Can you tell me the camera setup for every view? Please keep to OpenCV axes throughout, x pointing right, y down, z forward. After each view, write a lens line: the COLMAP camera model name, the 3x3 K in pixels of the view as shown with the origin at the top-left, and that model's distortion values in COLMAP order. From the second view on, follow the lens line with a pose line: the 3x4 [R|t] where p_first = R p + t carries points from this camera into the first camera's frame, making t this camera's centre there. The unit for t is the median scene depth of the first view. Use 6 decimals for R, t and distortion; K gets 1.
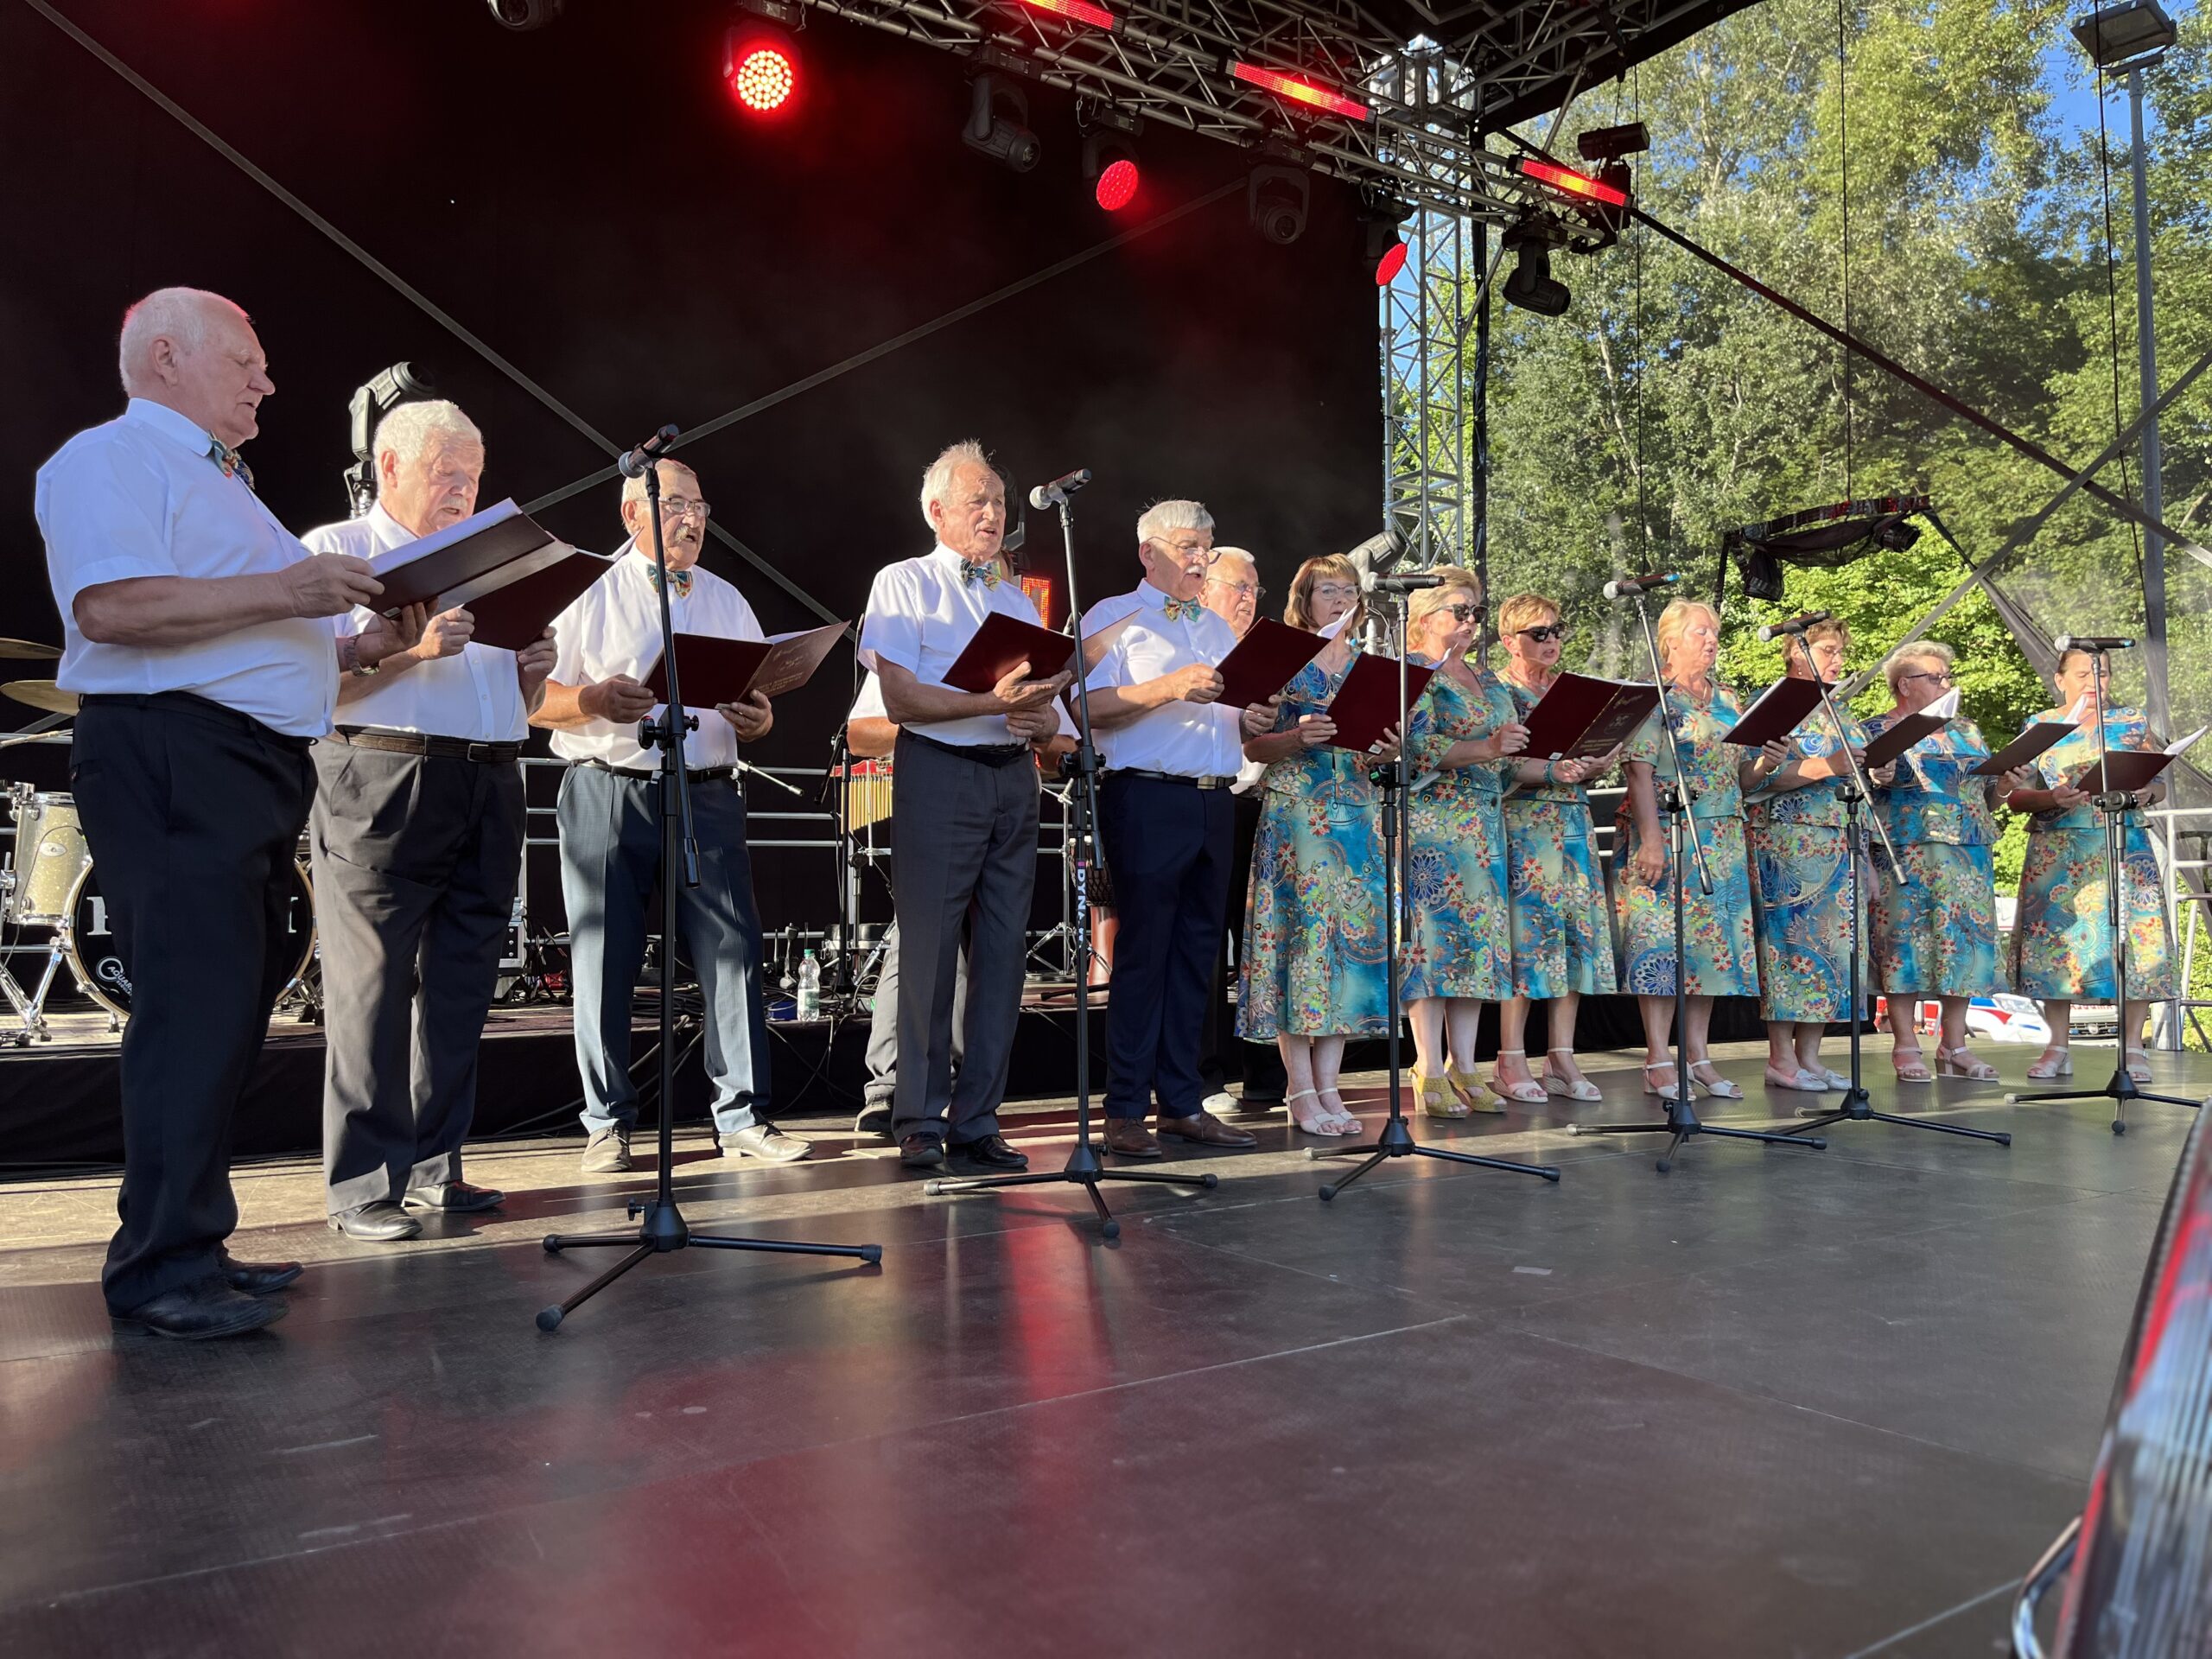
lens RADIAL K [[1676.5, 0, 1130.2], [0, 1676.5, 831.1], [0, 0, 1]] dist [0.061457, -0.086601]
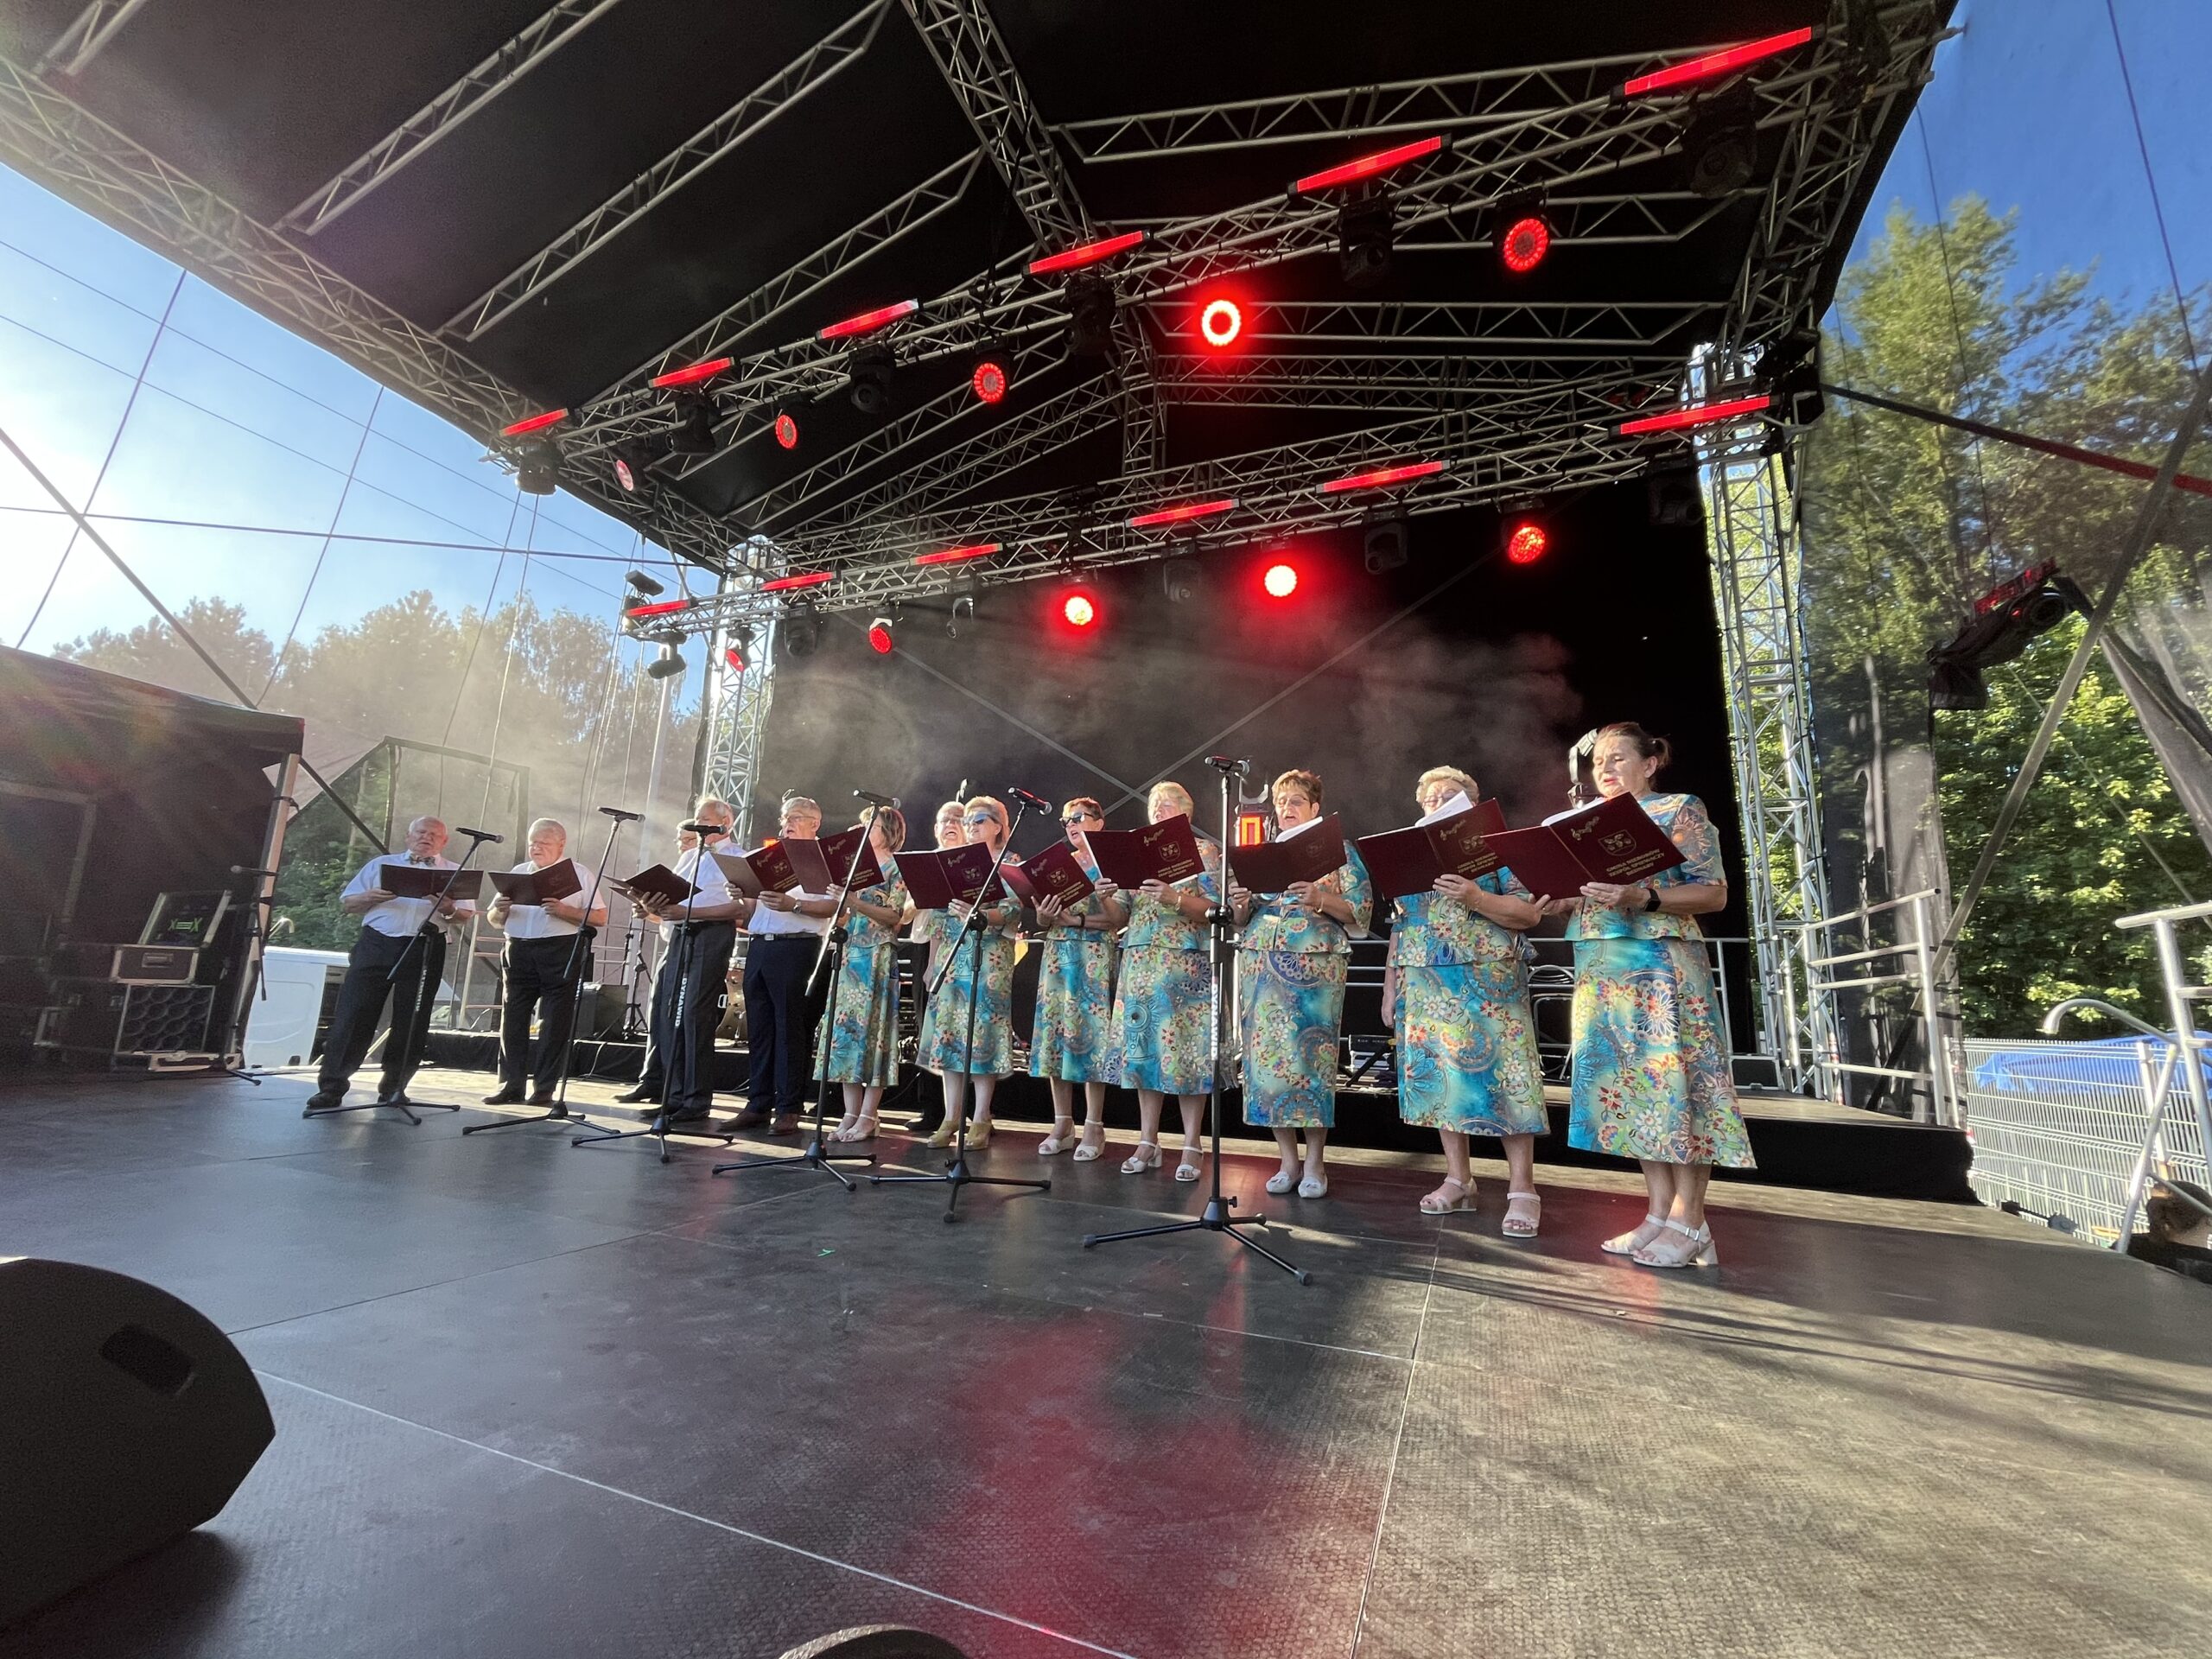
lens RADIAL K [[901.7, 0, 1099.0], [0, 901.7, 828.3], [0, 0, 1]] dist [-0.004952, 0.001547]
pose [[0.545168, -0.145665, -0.825575, 0.991151], [0.000642, 0.984861, -0.173346, 0.024422], [0.838327, 0.093973, 0.537008, 0.645460]]
